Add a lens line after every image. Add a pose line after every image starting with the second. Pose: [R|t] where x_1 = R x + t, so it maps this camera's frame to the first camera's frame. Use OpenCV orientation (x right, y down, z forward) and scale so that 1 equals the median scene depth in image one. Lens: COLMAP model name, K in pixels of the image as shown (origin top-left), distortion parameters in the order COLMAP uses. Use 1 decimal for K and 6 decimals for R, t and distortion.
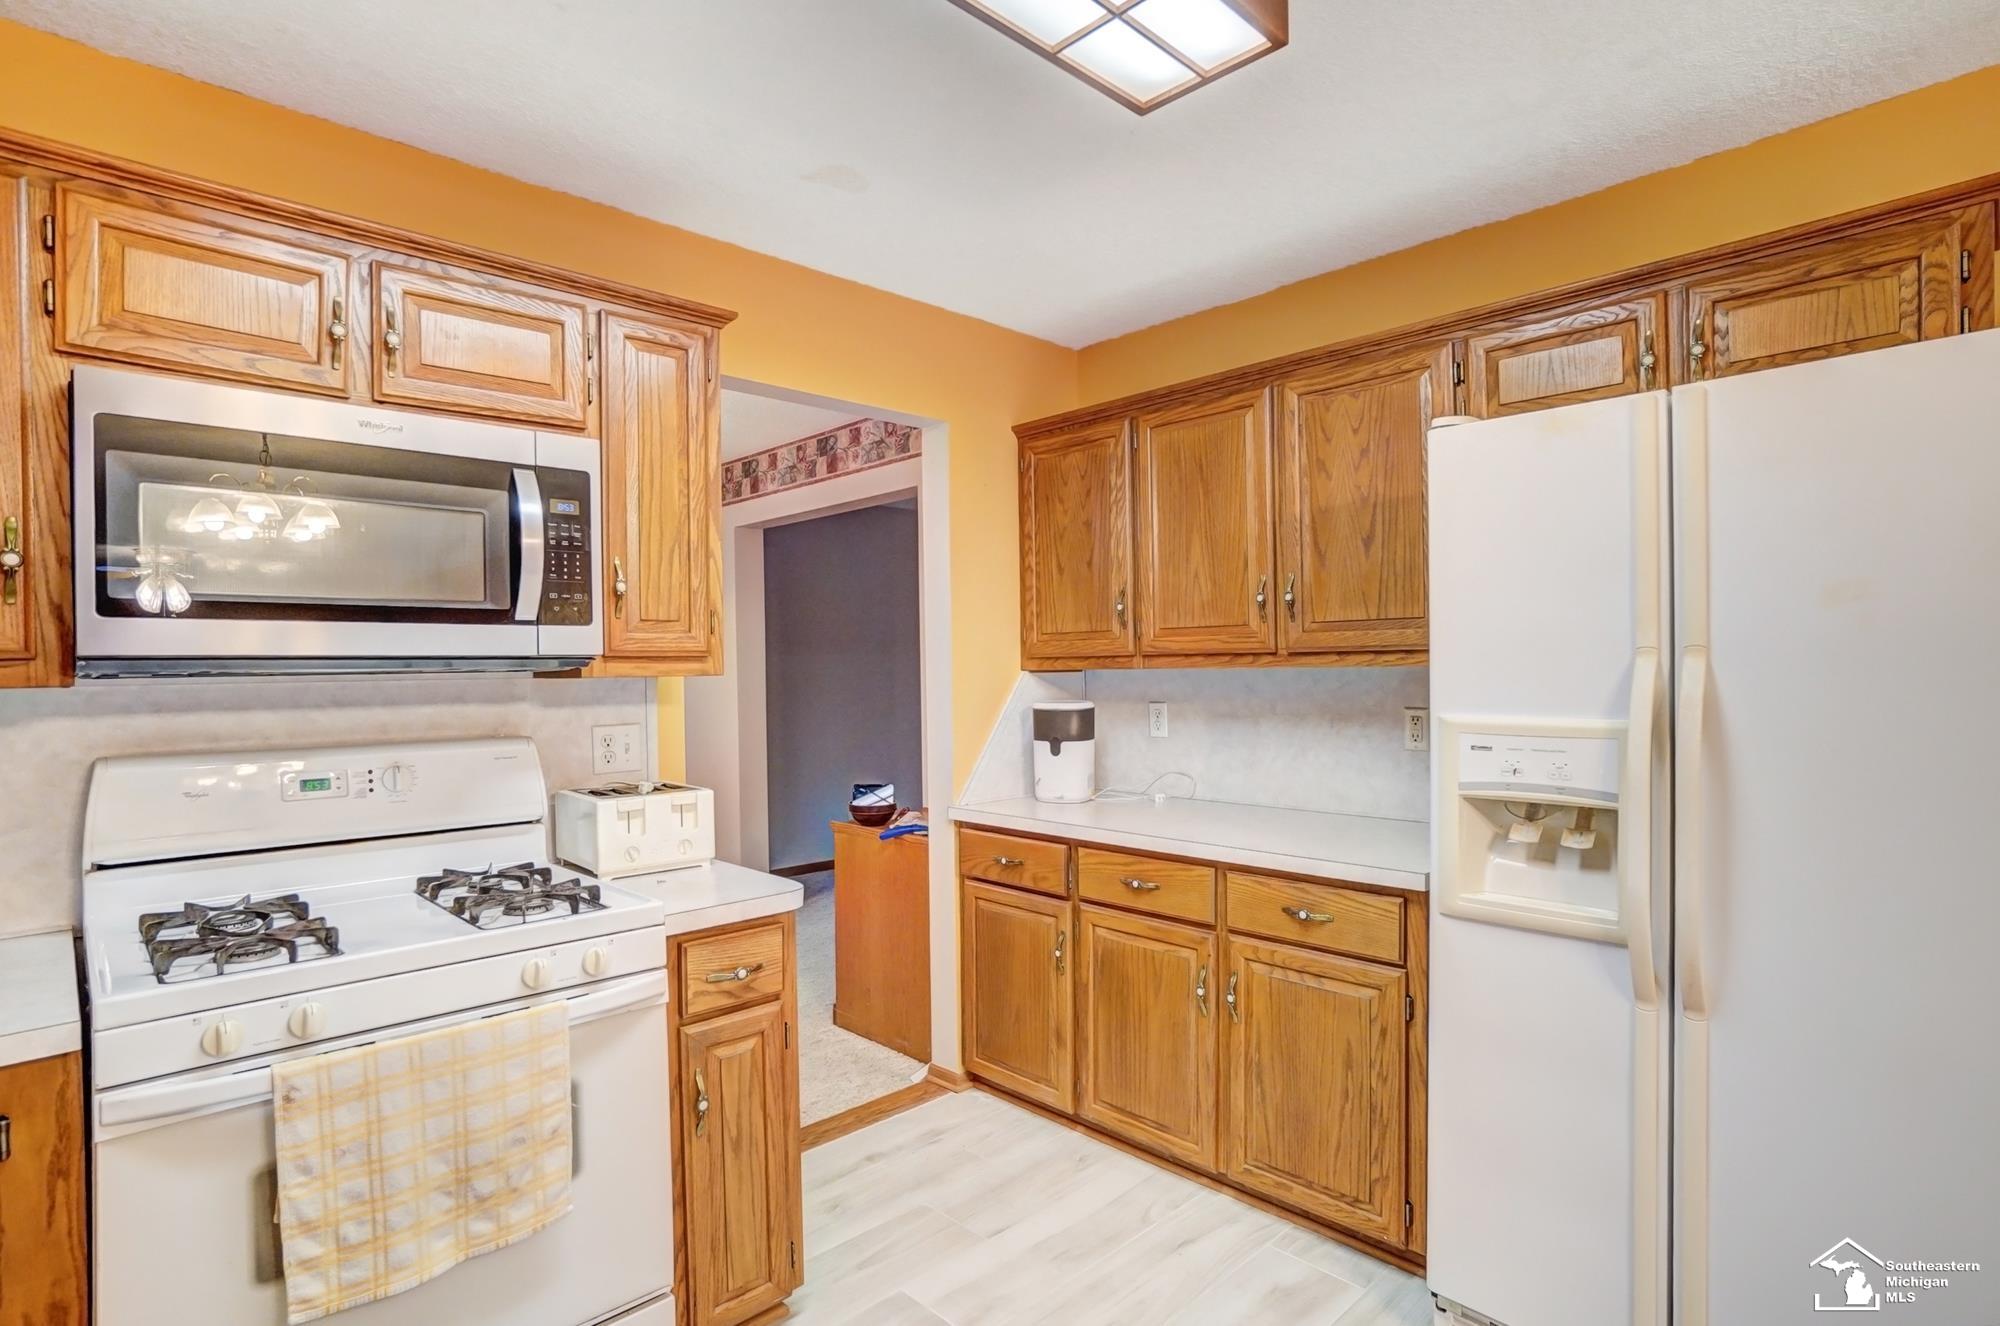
lens RADIAL K [[1009.4, 0, 1000.0], [0, 1009.4, 663.0], [0, 0, 1]] dist [-0.024325, 0.001388]
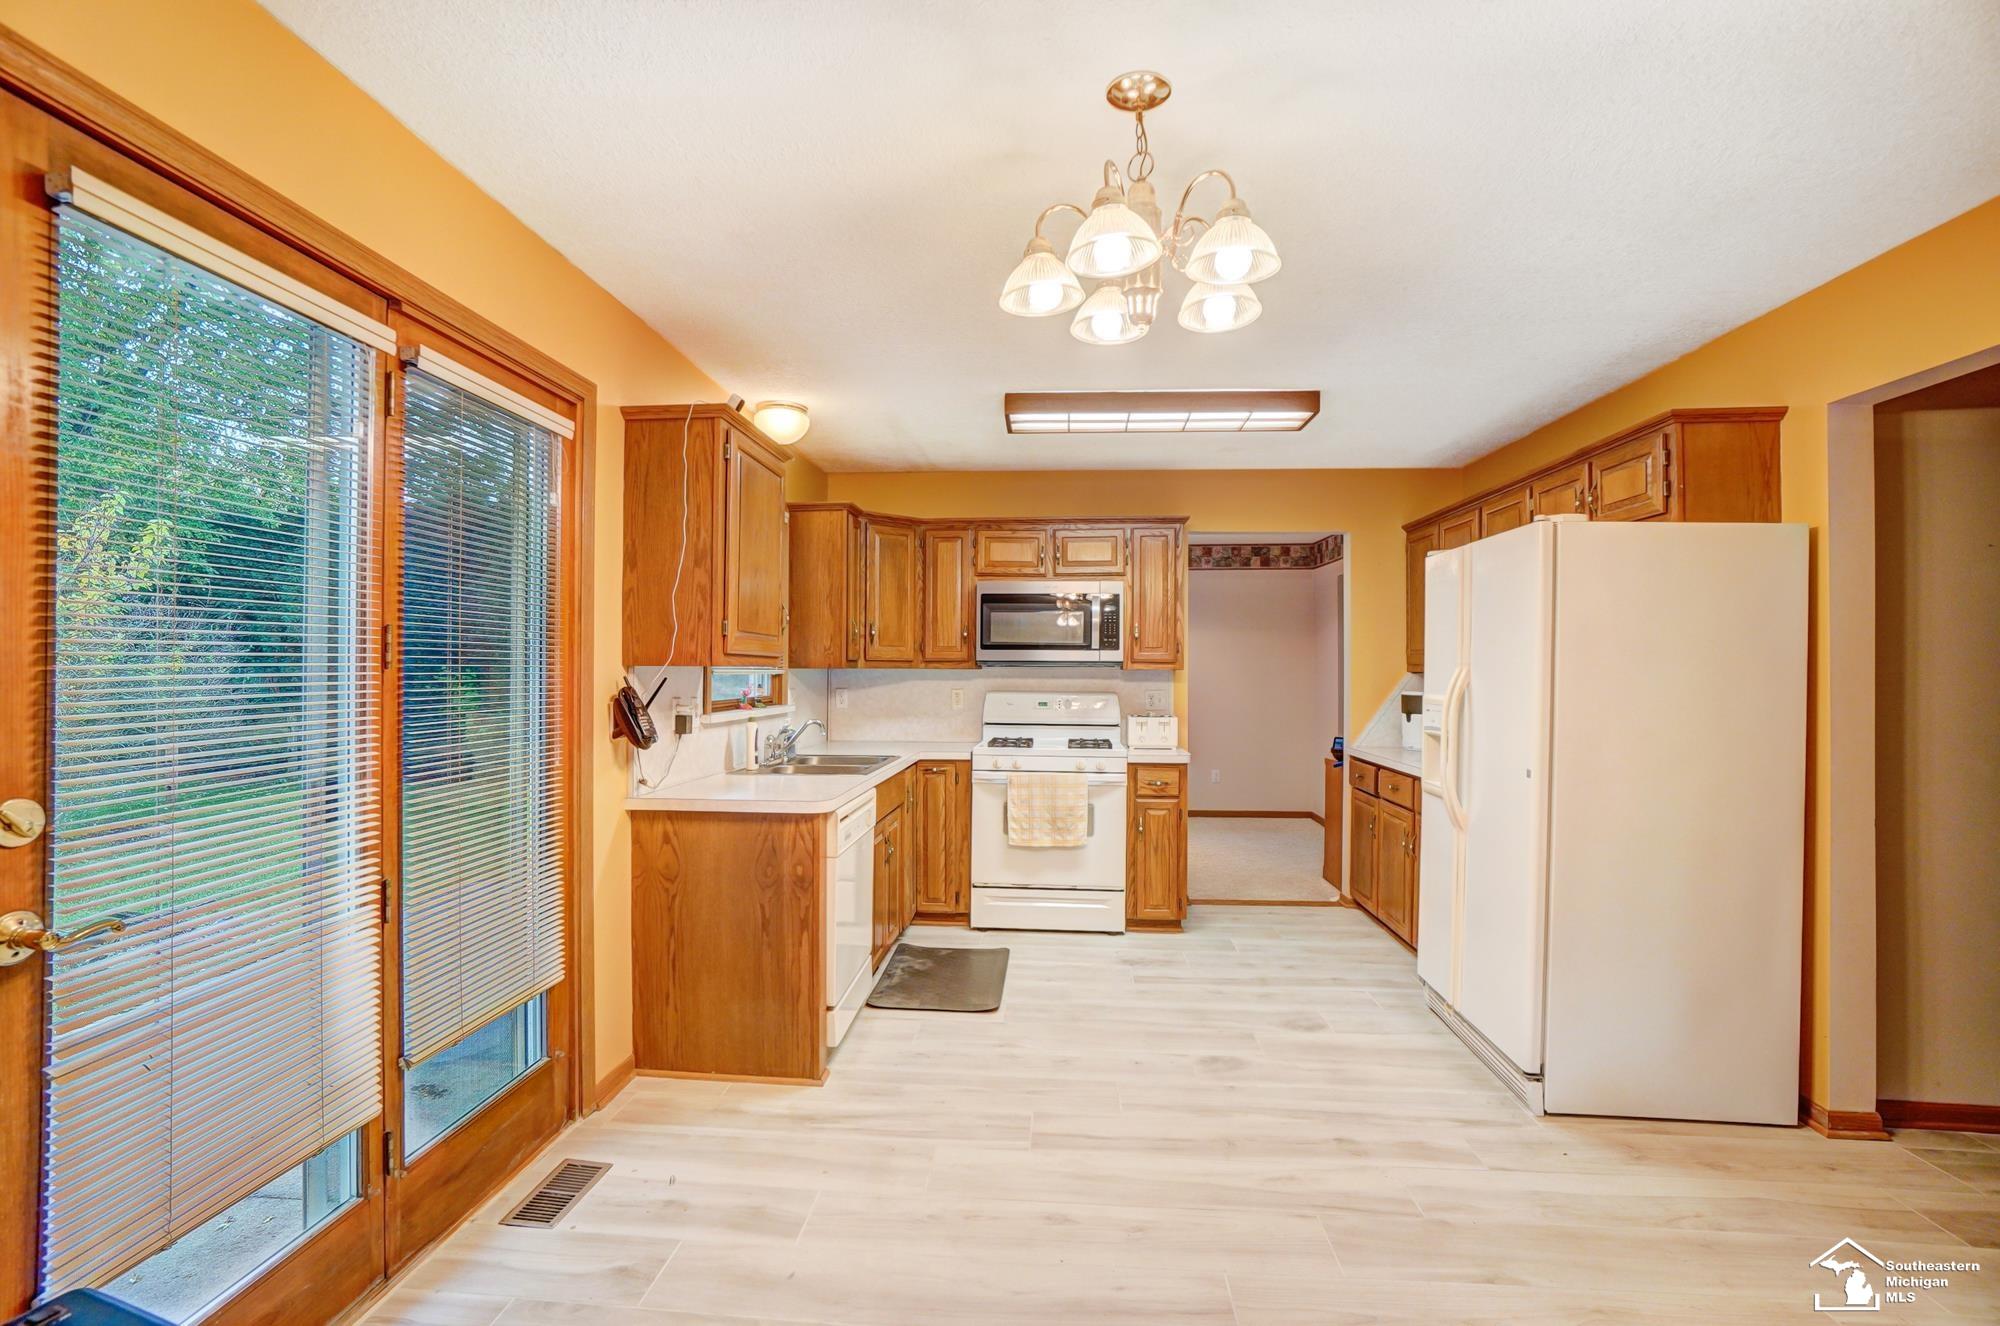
lens RADIAL K [[1009.4, 0, 1000.0], [0, 1009.4, 663.0], [0, 0, 1]] dist [-0.024325, 0.001388]
pose [[0.657061, 0.015031, -0.753687, 1.553054], [-0.012549, 0.999881, 0.009001, -0.025513], [0.753733, 0.003544, 0.657172, -1.114378]]
